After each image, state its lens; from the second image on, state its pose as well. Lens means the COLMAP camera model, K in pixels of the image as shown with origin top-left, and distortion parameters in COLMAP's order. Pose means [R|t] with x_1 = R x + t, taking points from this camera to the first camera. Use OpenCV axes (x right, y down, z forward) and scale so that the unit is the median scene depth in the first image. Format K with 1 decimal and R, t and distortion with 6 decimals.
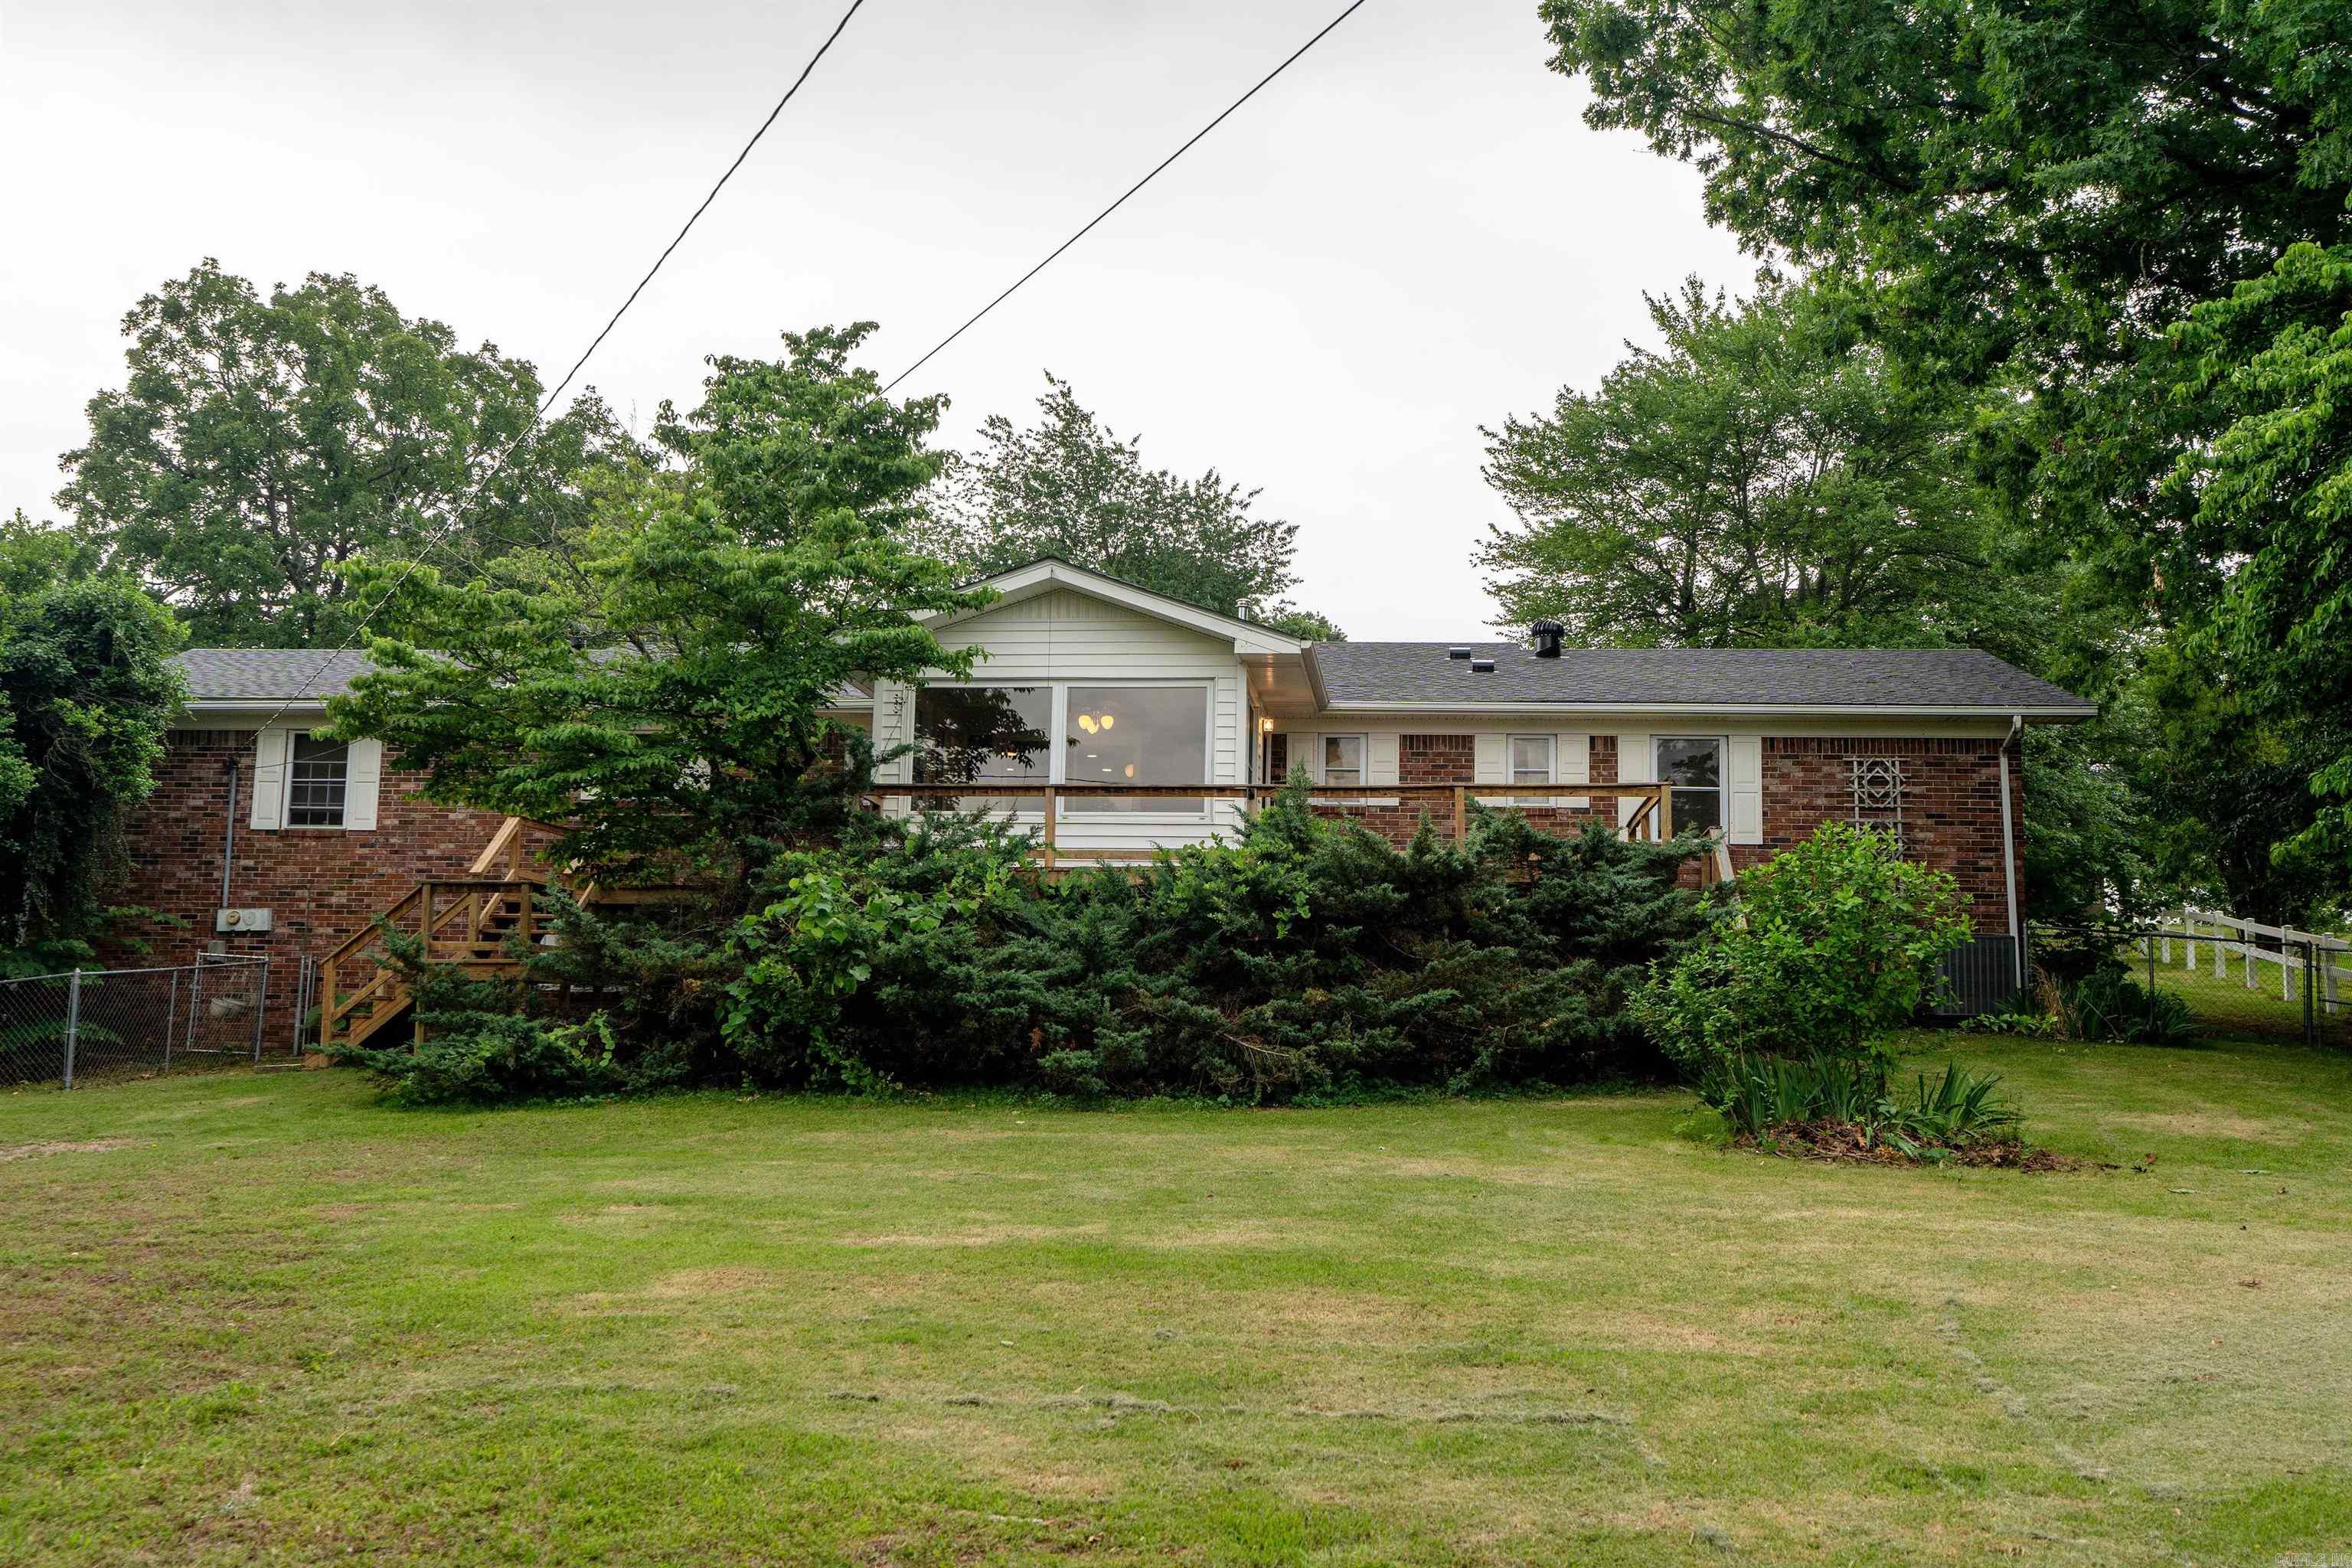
lens RADIAL K [[2167.5, 0, 1178.1], [0, 2167.5, 786.5], [0, 0, 1]] dist [0.008352, 0.000000]
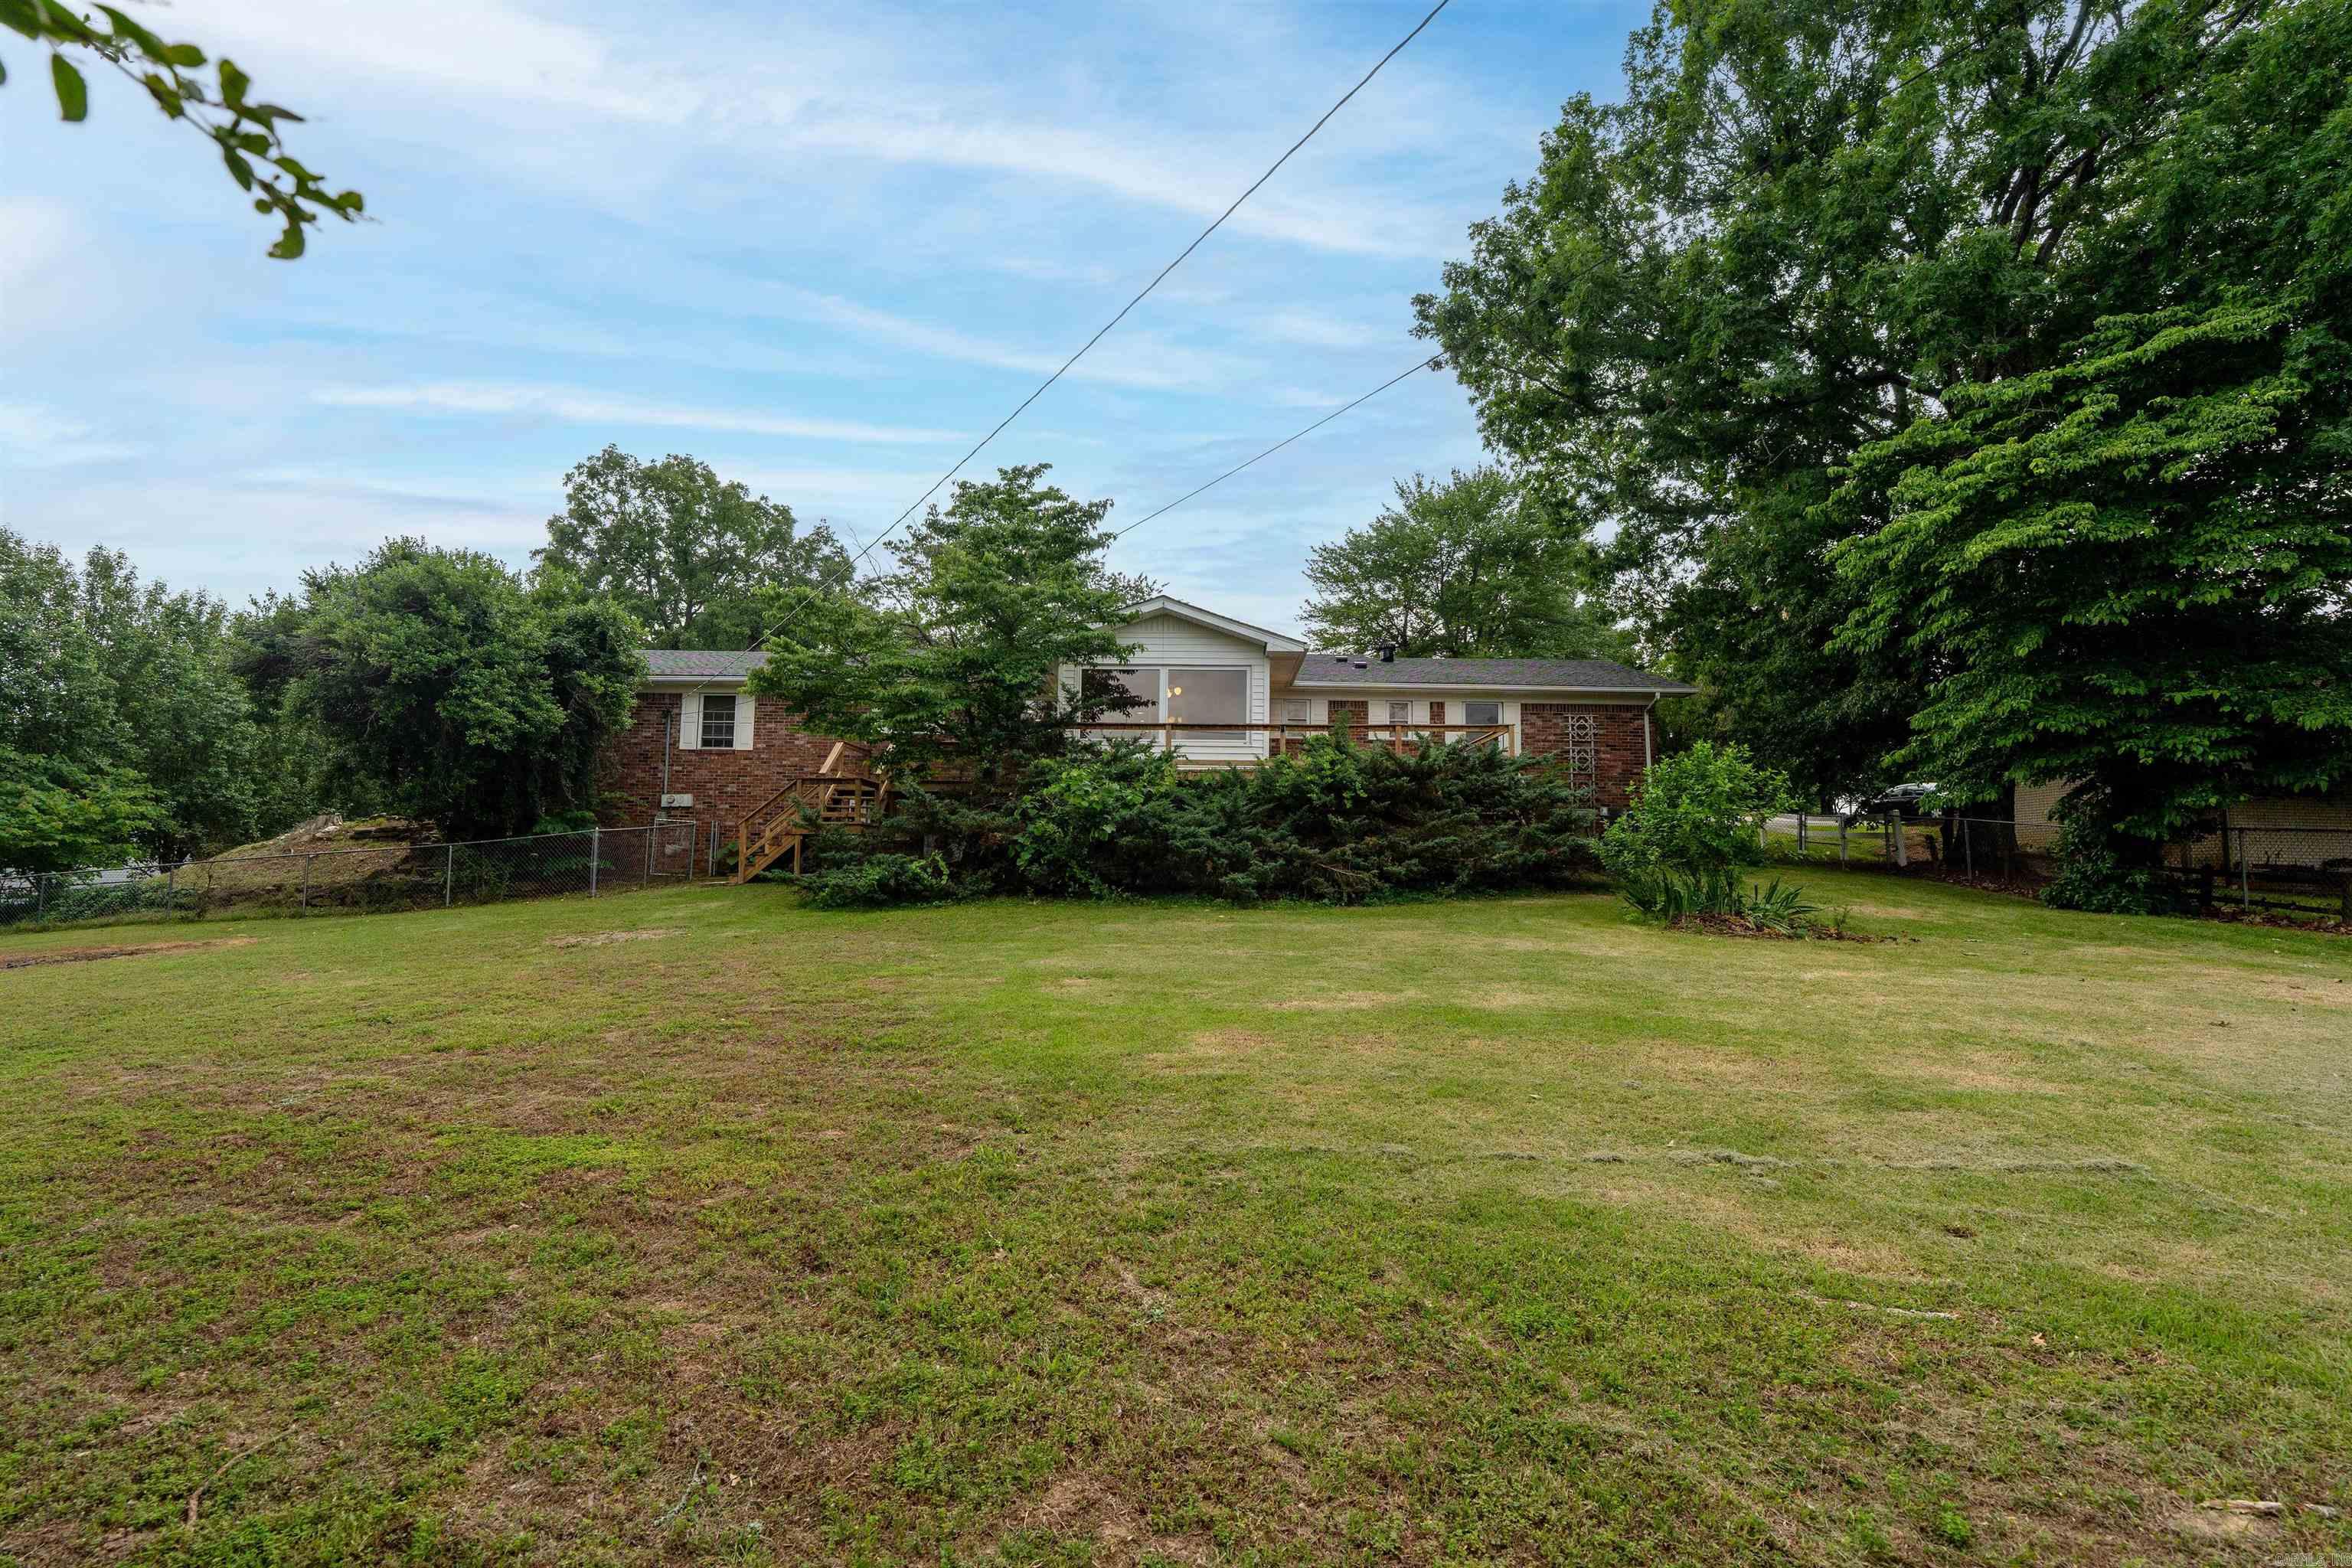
lens RADIAL K [[1053.6, 0, 1172.0], [0, 1053.6, 789.6], [0, 0, 1]] dist [-0.007523, 0.002966]
pose [[0.995823, 0.001285, 0.091297, -0.120065], [-0.005558, 0.998900, 0.046566, 0.011742], [-0.091136, -0.046878, 0.994734, 0.123581]]
